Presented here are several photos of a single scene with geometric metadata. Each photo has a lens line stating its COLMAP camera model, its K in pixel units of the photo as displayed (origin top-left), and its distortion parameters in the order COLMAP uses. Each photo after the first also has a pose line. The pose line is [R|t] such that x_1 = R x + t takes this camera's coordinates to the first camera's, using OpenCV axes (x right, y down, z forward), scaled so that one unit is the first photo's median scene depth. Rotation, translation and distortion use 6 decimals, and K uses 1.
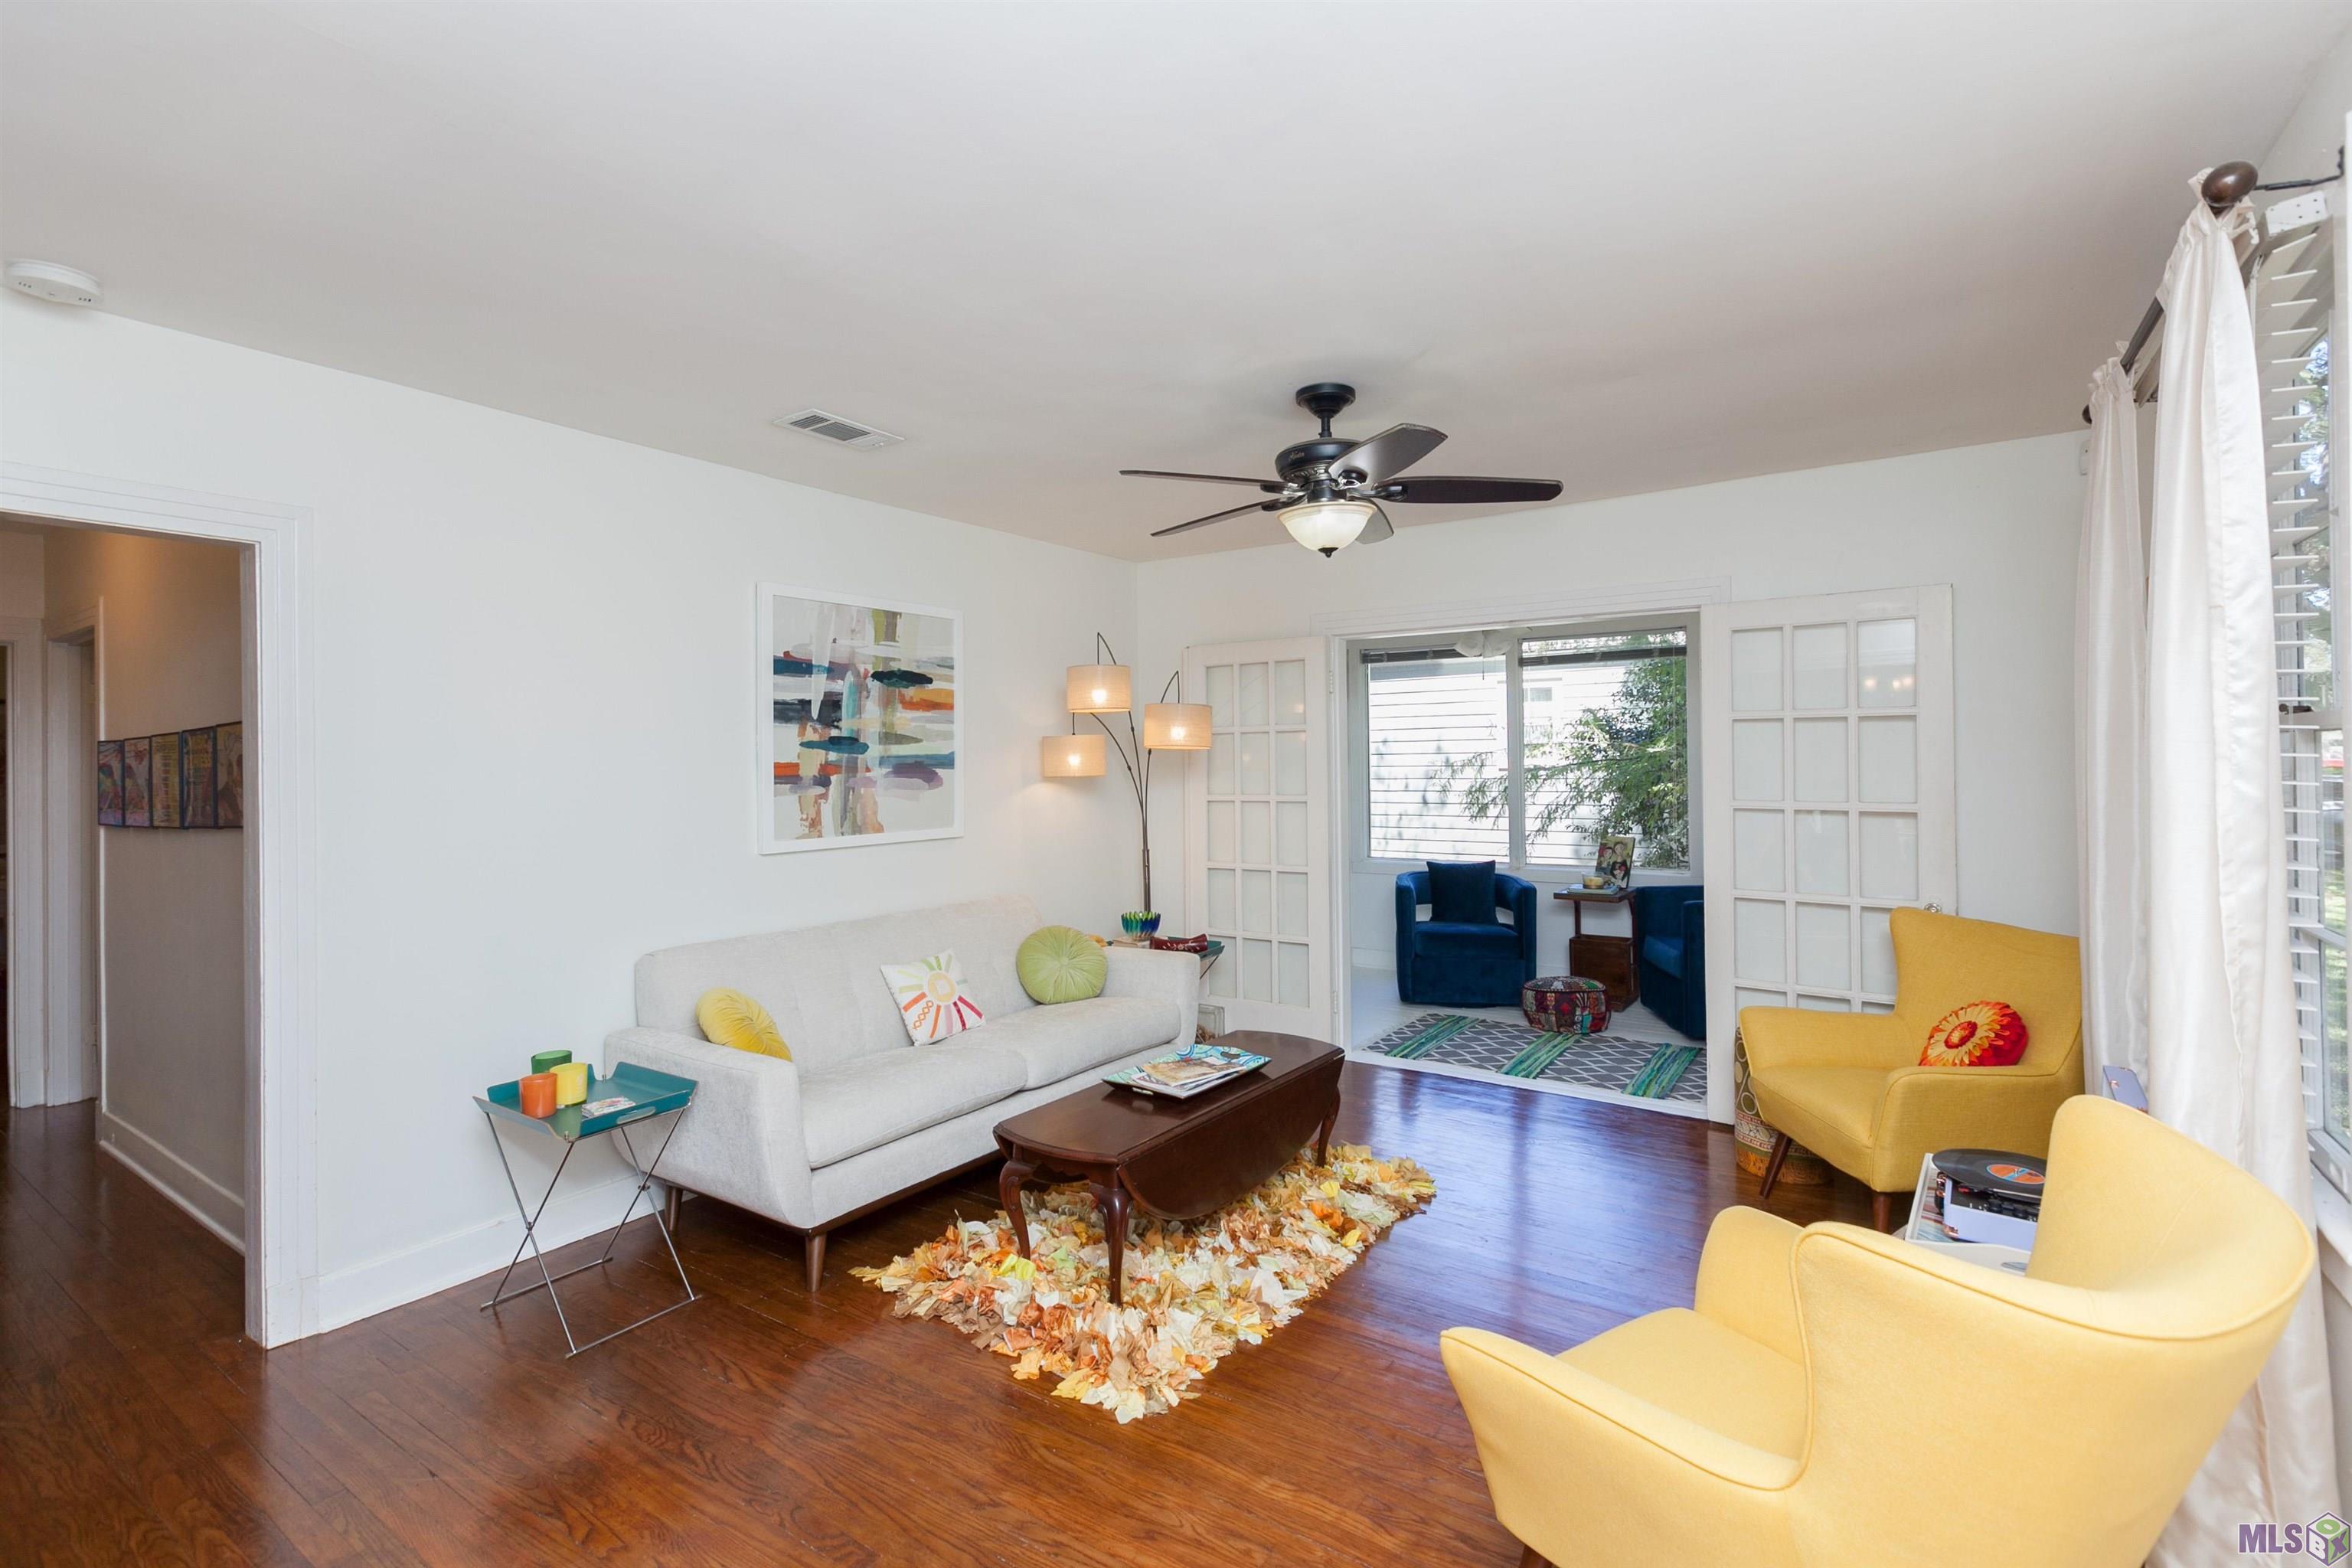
lens RADIAL K [[1065.7, 0, 1175.5], [0, 1065.7, 768.4], [0, 0, 1]] dist [0.001516, -0.000648]
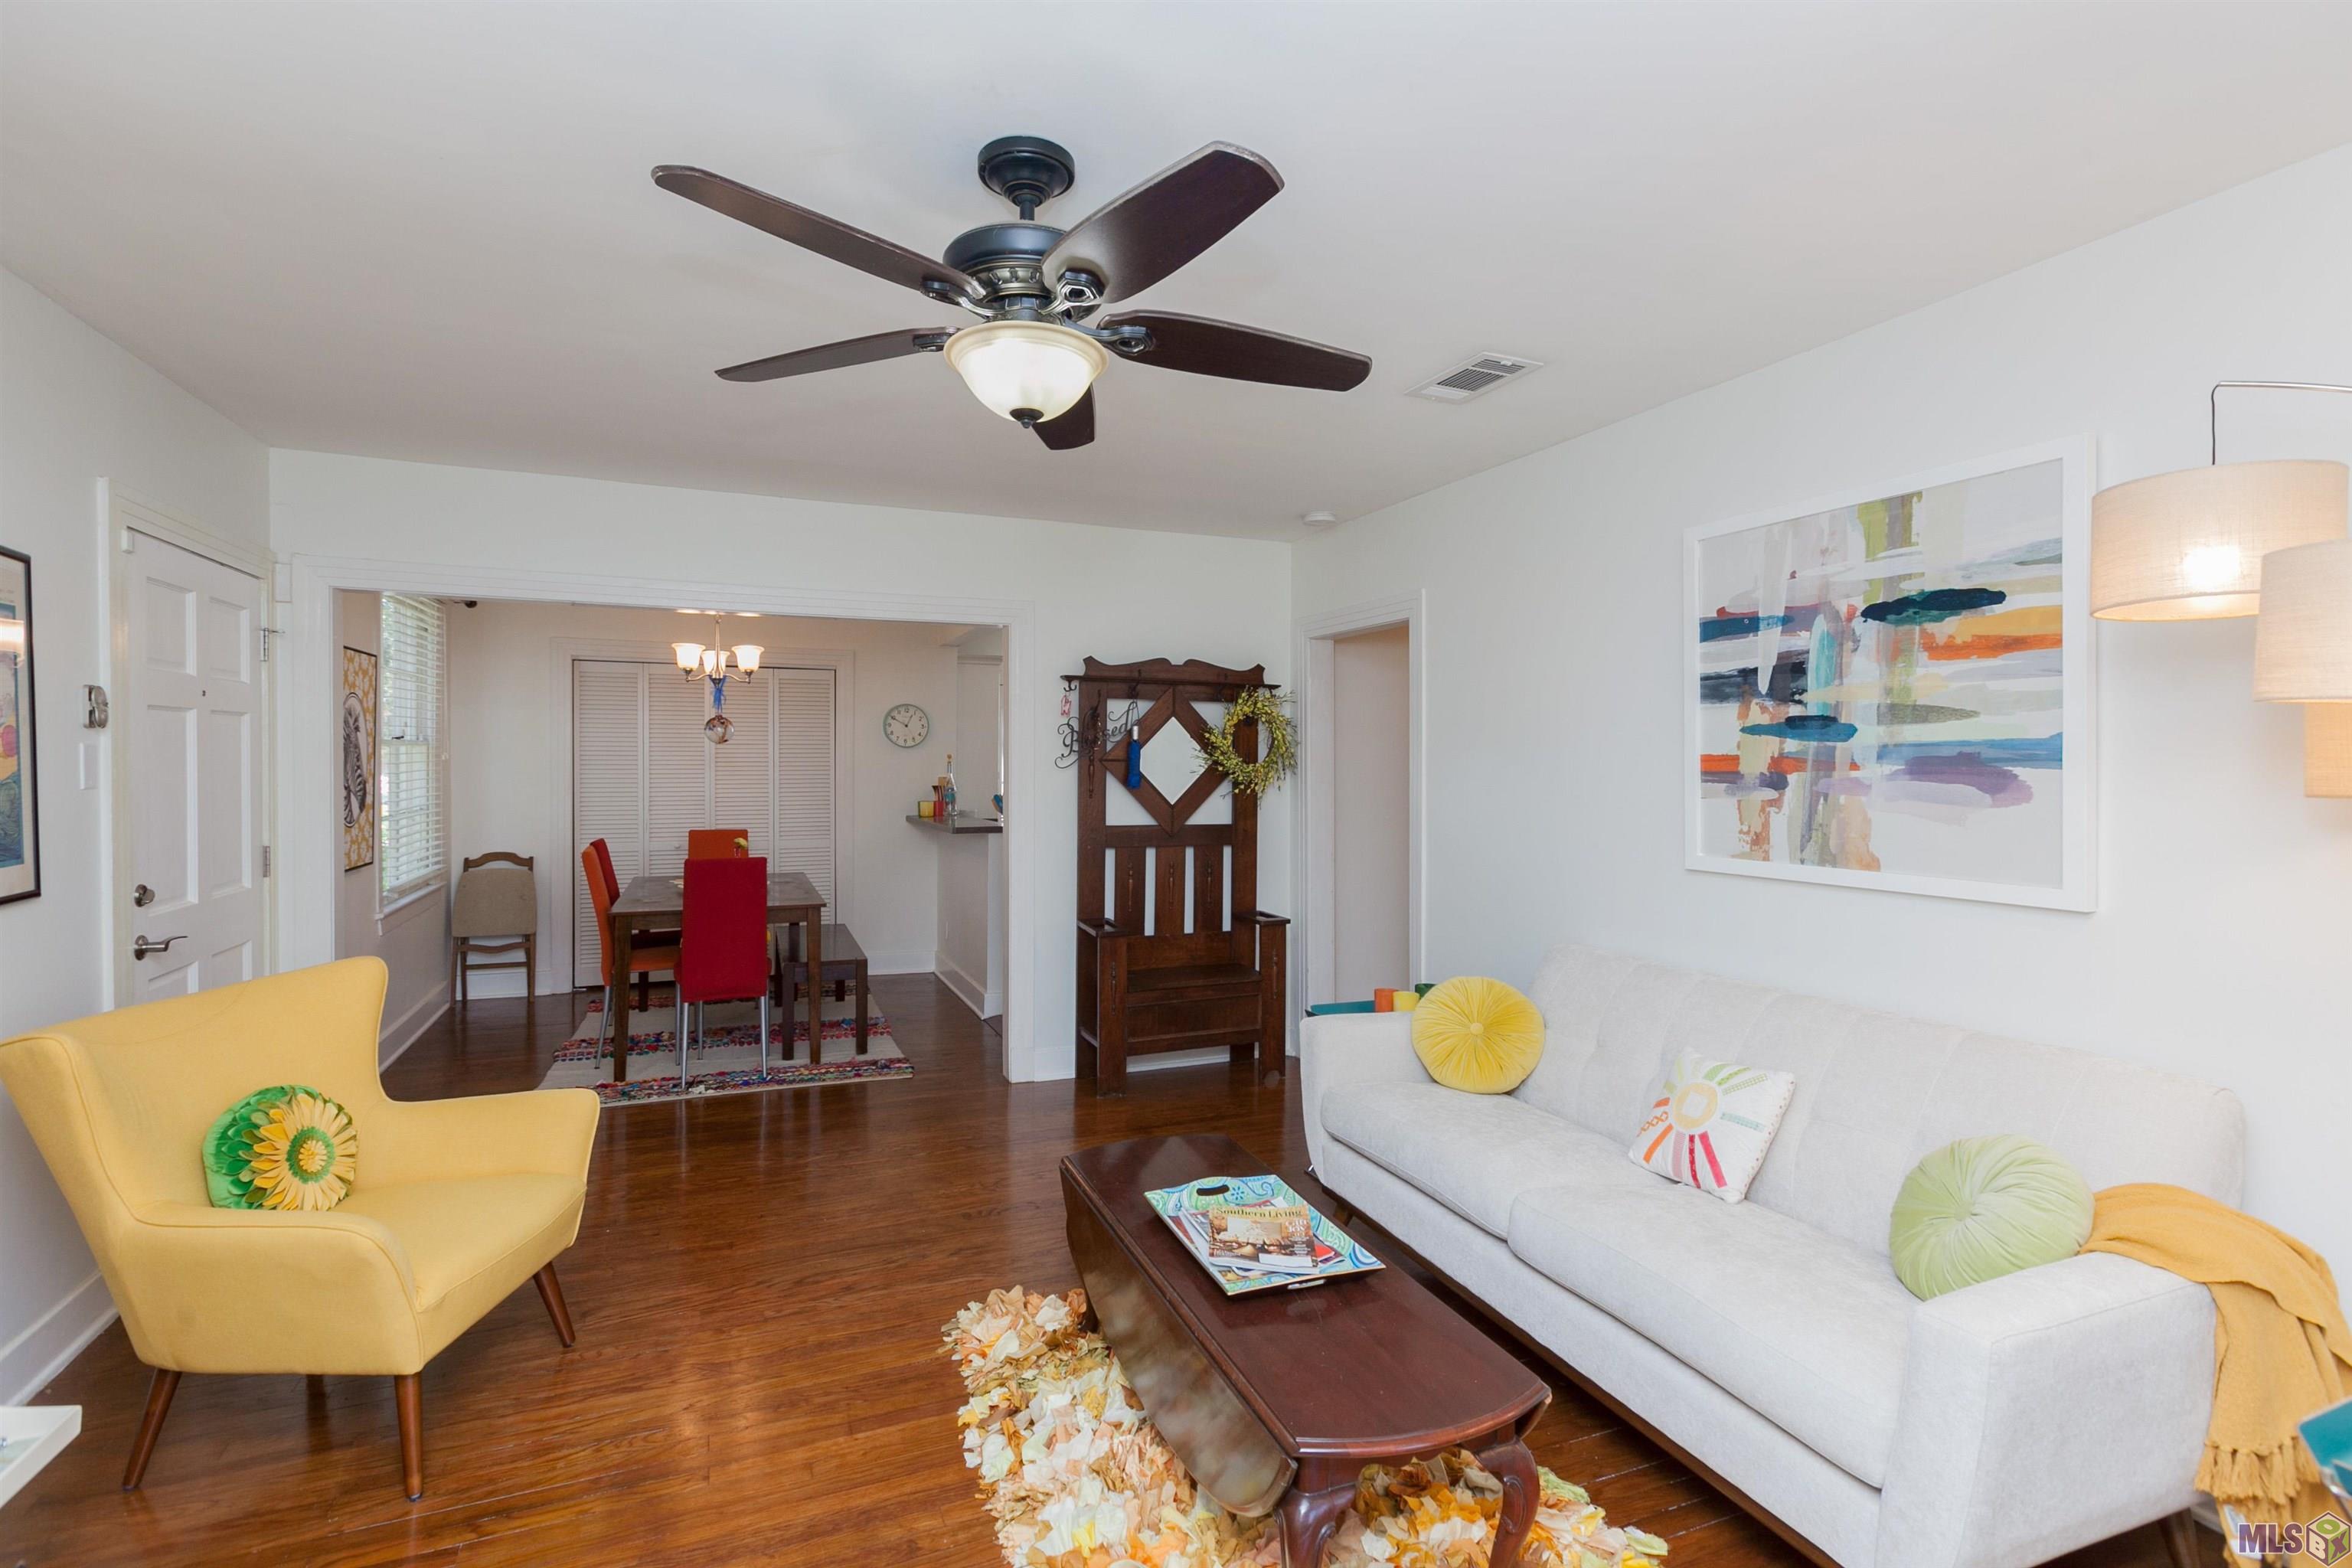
lens RADIAL K [[1065.7, 0, 1175.5], [0, 1065.7, 768.4], [0, 0, 1]] dist [0.001516, -0.000648]
pose [[-0.532488, 0.011165, -0.846364, 0.459924], [-0.006313, 0.999833, 0.017162, -0.005875], [0.846414, 0.014482, -0.532328, 1.018089]]
